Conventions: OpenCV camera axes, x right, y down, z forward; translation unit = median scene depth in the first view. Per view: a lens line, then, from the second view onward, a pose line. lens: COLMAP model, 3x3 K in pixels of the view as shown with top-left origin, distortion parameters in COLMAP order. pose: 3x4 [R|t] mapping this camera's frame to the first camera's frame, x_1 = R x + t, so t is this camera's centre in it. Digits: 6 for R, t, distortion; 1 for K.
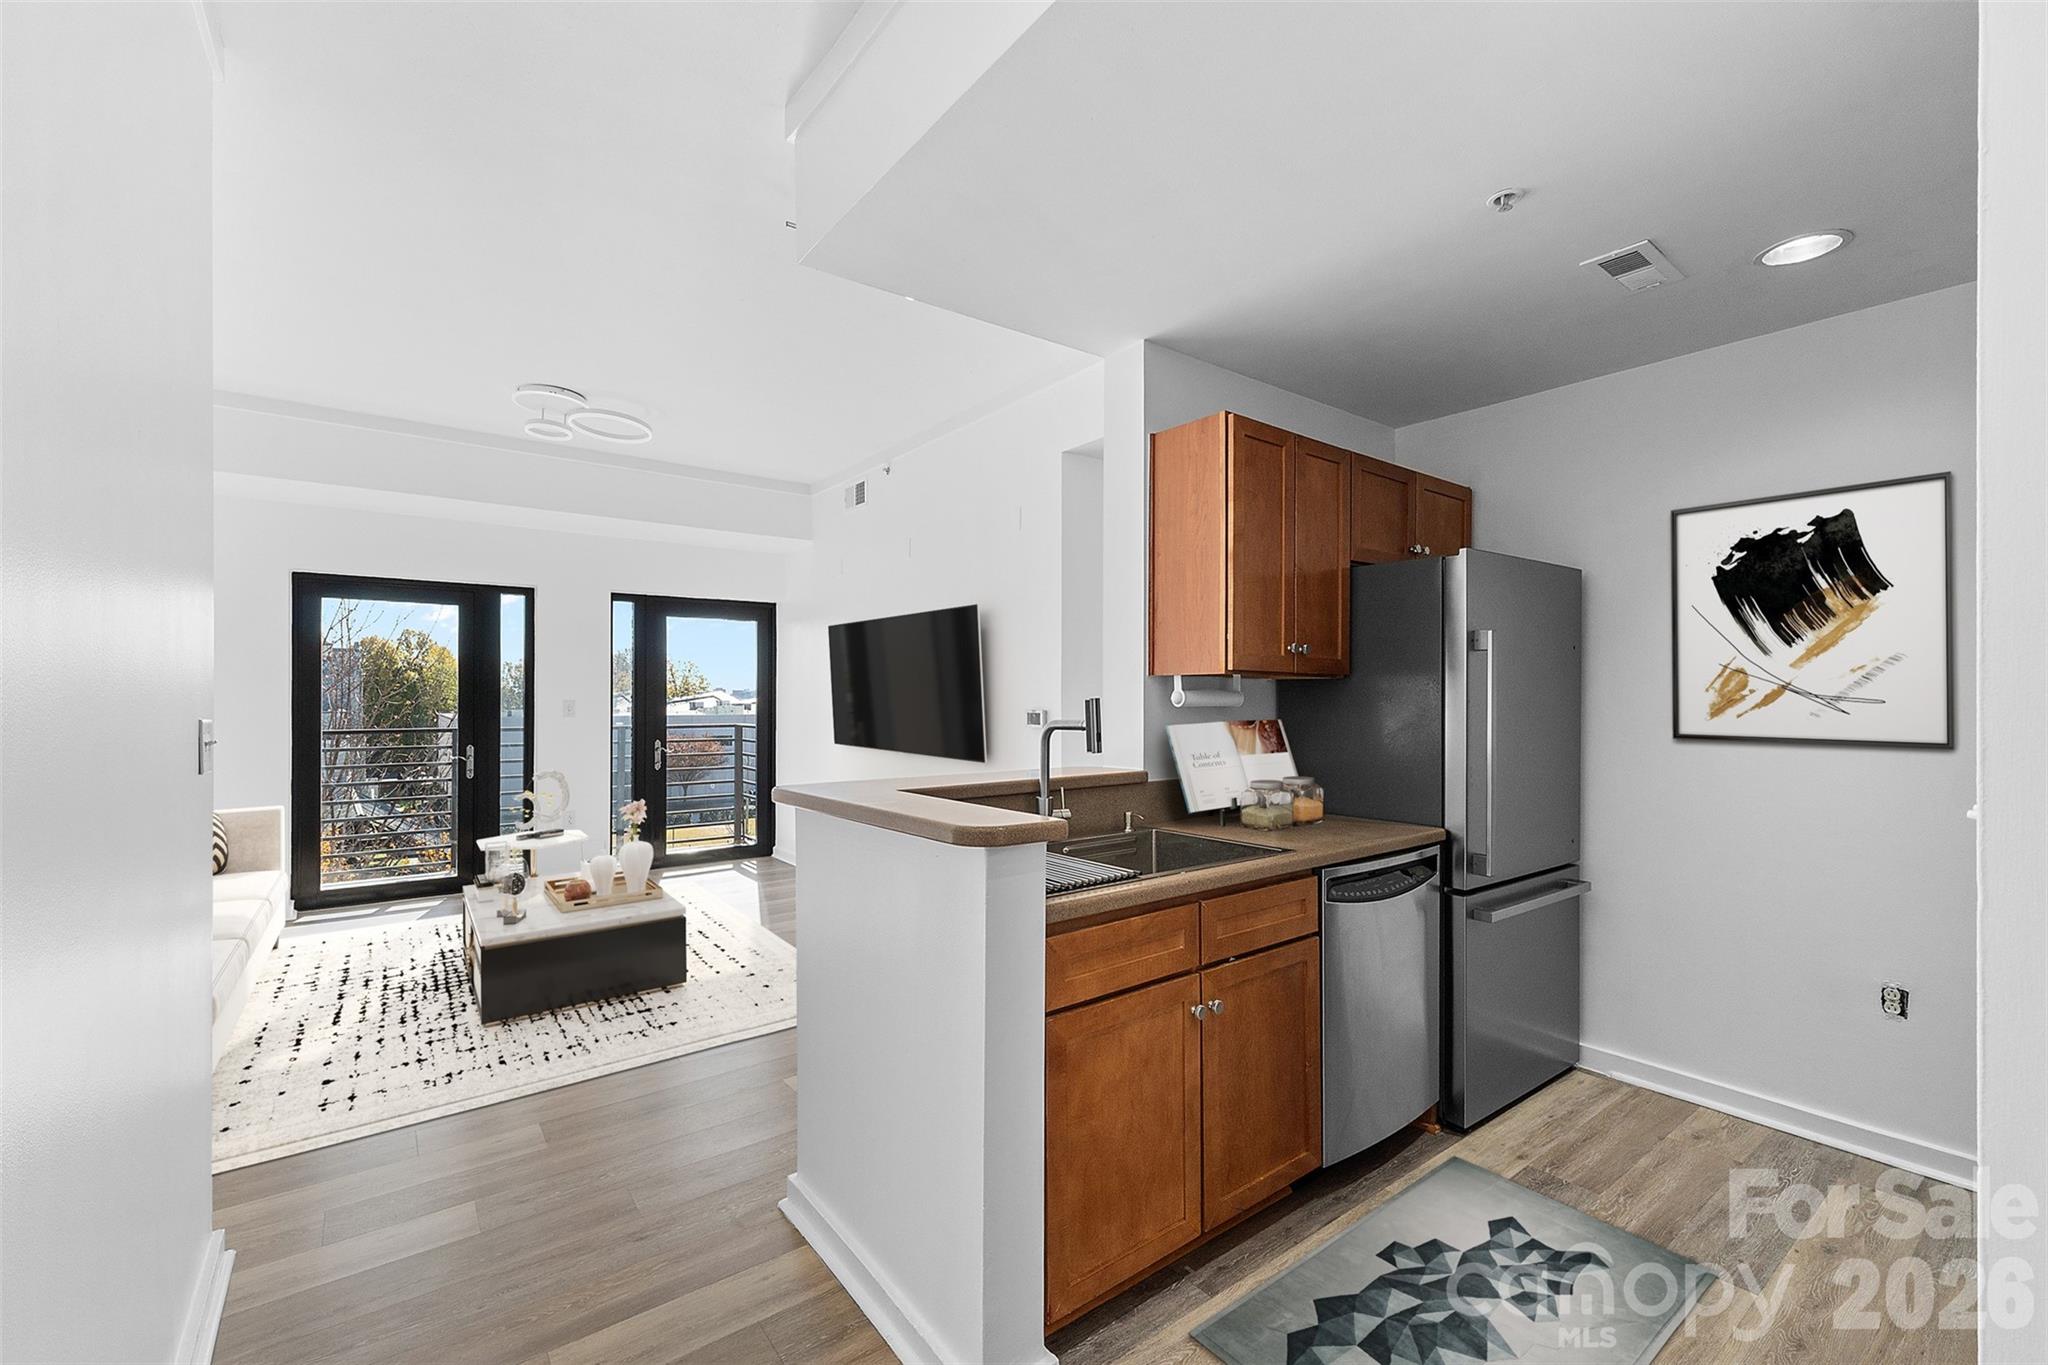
lens RADIAL K [[859.6, 0, 1020.6], [0, 859.6, 693.9], [0, 0, 1]] dist [0.003210, 0.000778]
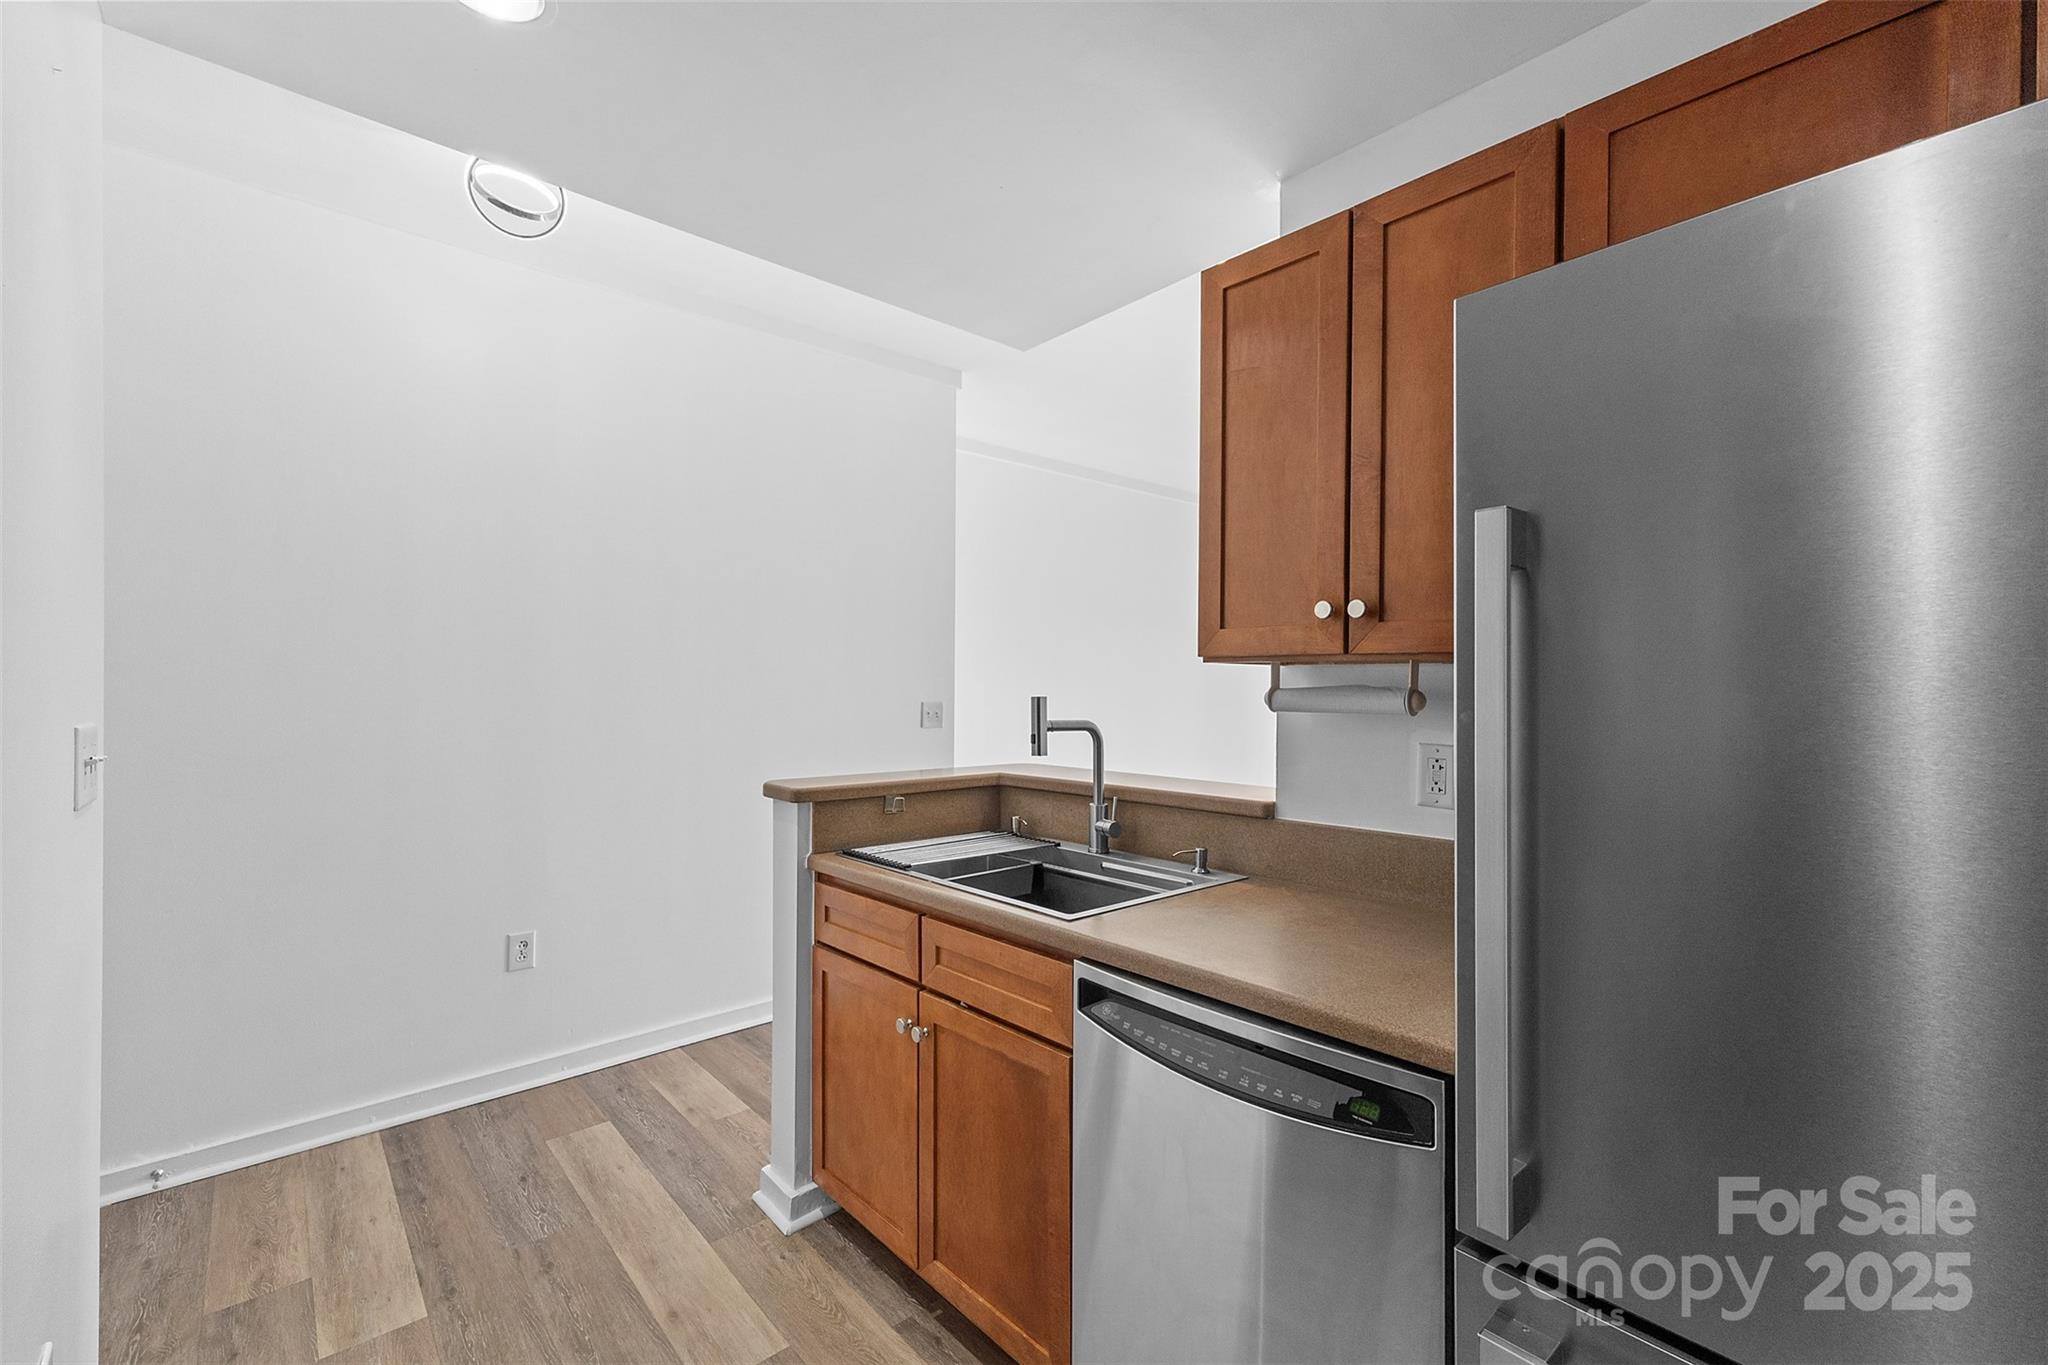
lens RADIAL K [[859.6, 0, 1018.7], [0, 859.6, 680.6], [0, 0, 1]] dist [0.003210, 0.000778]
pose [[0.077437, -0.004644, -0.996986, 1.250299], [-0.000065, 0.999989, -0.004663, -0.009422], [0.996997, 0.000426, 0.077436, 1.123608]]
